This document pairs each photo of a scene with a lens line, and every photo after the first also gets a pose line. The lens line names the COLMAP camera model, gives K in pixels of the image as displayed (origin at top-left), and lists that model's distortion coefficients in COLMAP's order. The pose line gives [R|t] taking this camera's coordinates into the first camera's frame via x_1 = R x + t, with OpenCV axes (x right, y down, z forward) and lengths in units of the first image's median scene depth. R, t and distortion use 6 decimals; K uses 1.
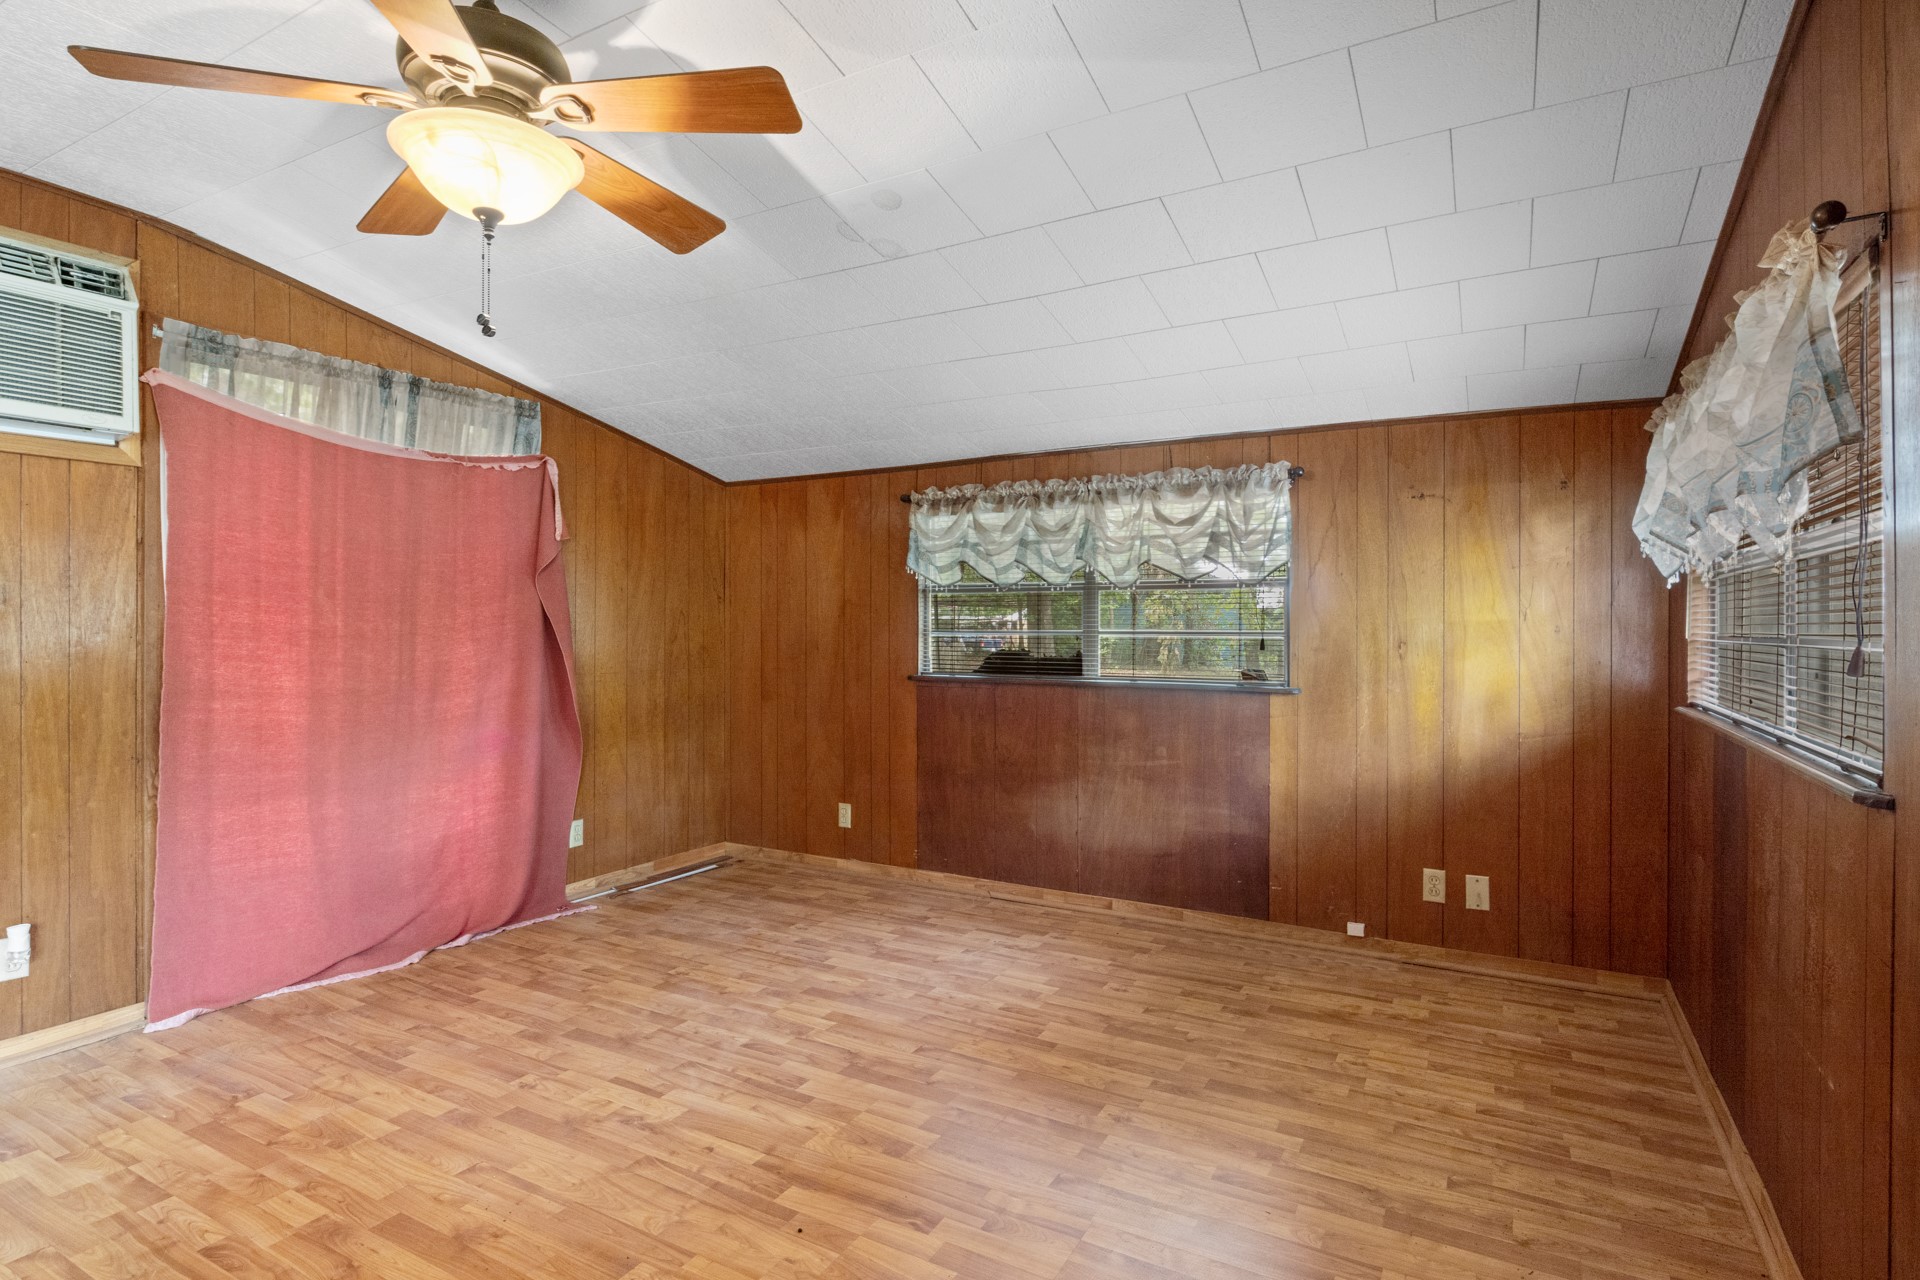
lens RADIAL K [[969.7, 0, 961.5], [0, 969.7, 636.2], [0, 0, 1]] dist [-0.001190, -0.001696]
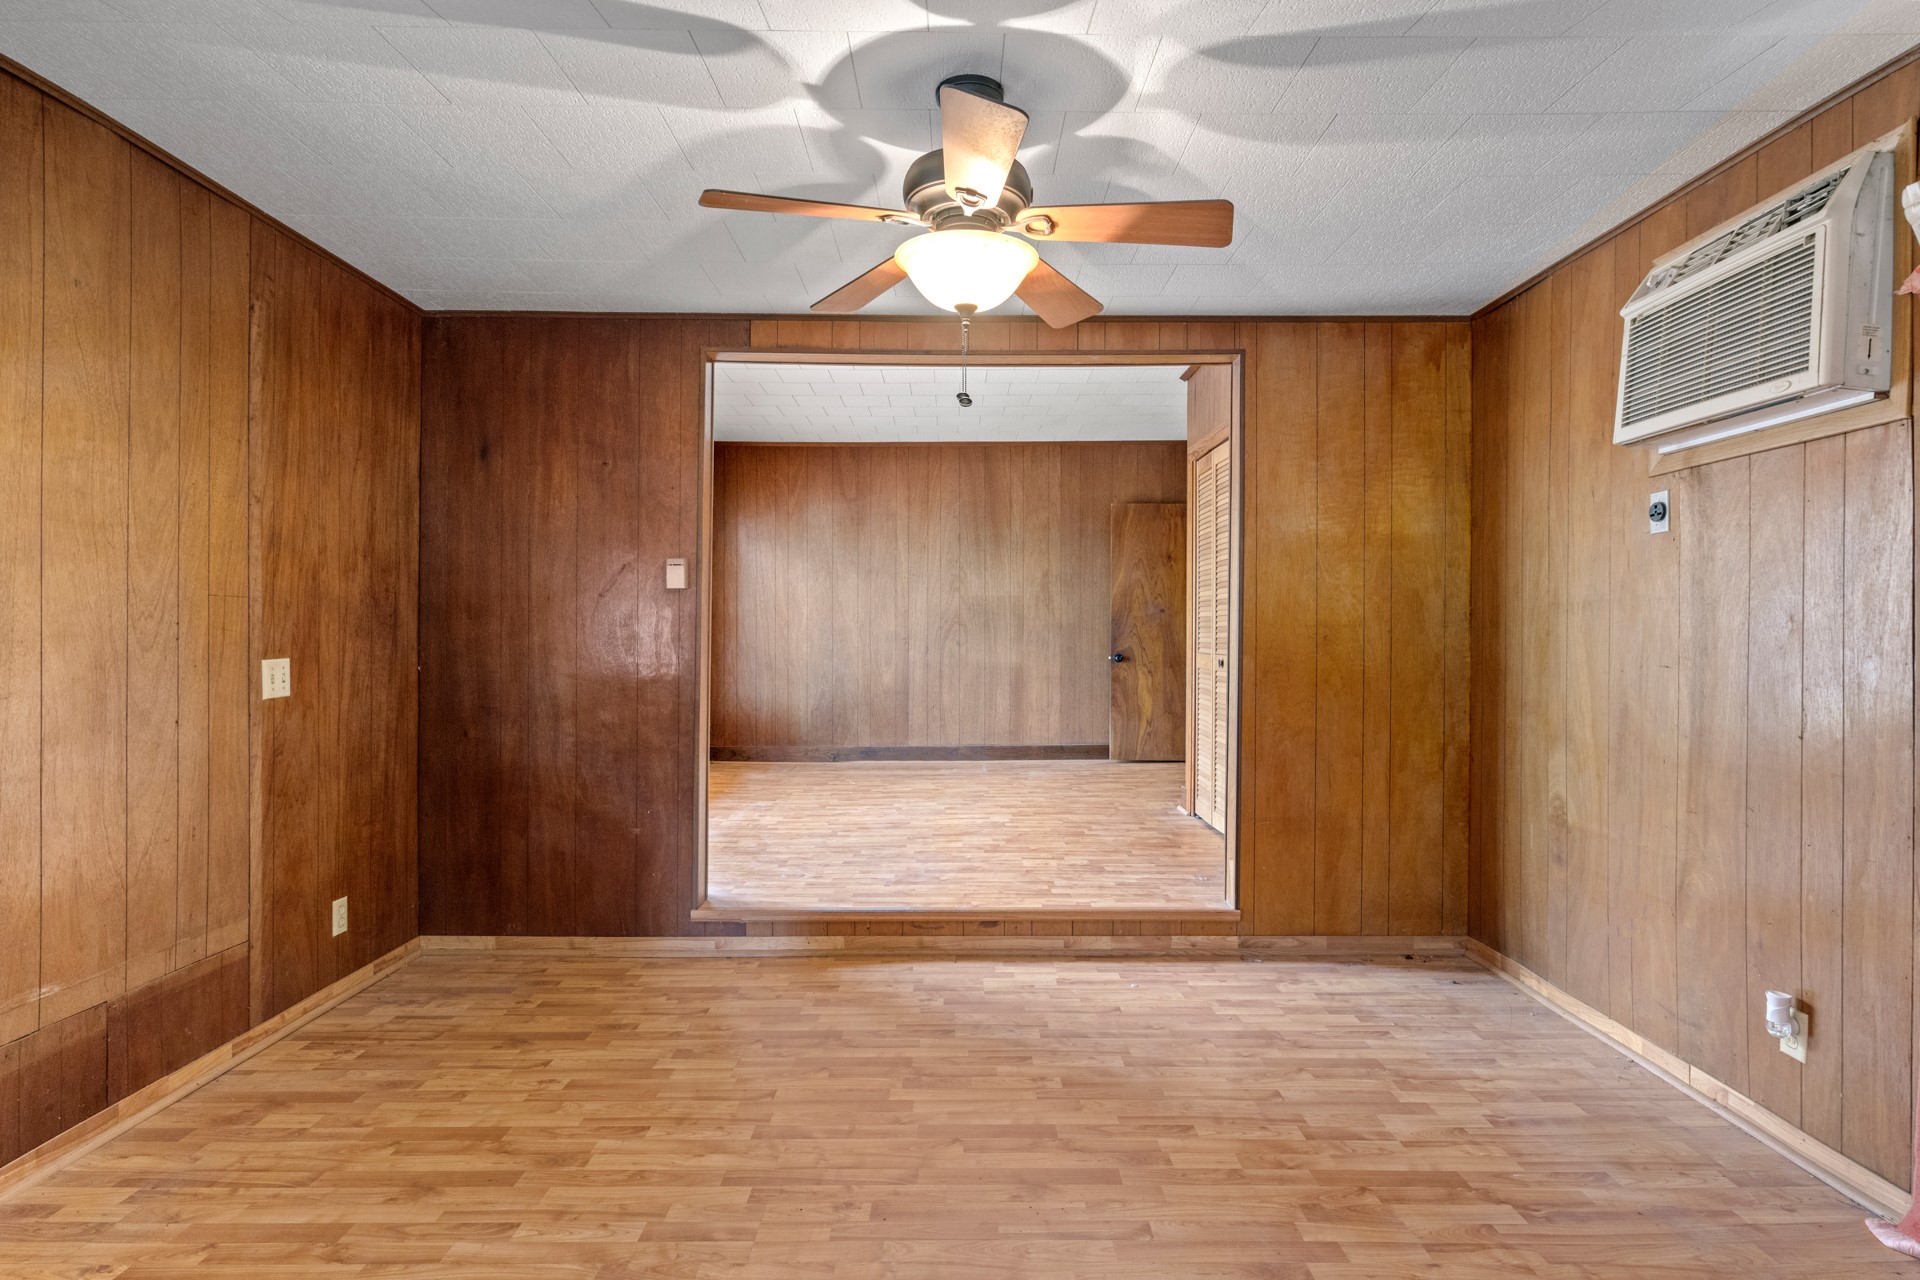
lens RADIAL K [[969.7, 0, 956.4], [0, 969.7, 639.2], [0, 0, 1]] dist [-0.001190, -0.001696]
pose [[-0.868814, -0.000192, -0.495138, 0.058529], [-0.010054, 0.999801, 0.017255, -0.015403], [0.495036, 0.019969, -0.868643, 0.898023]]
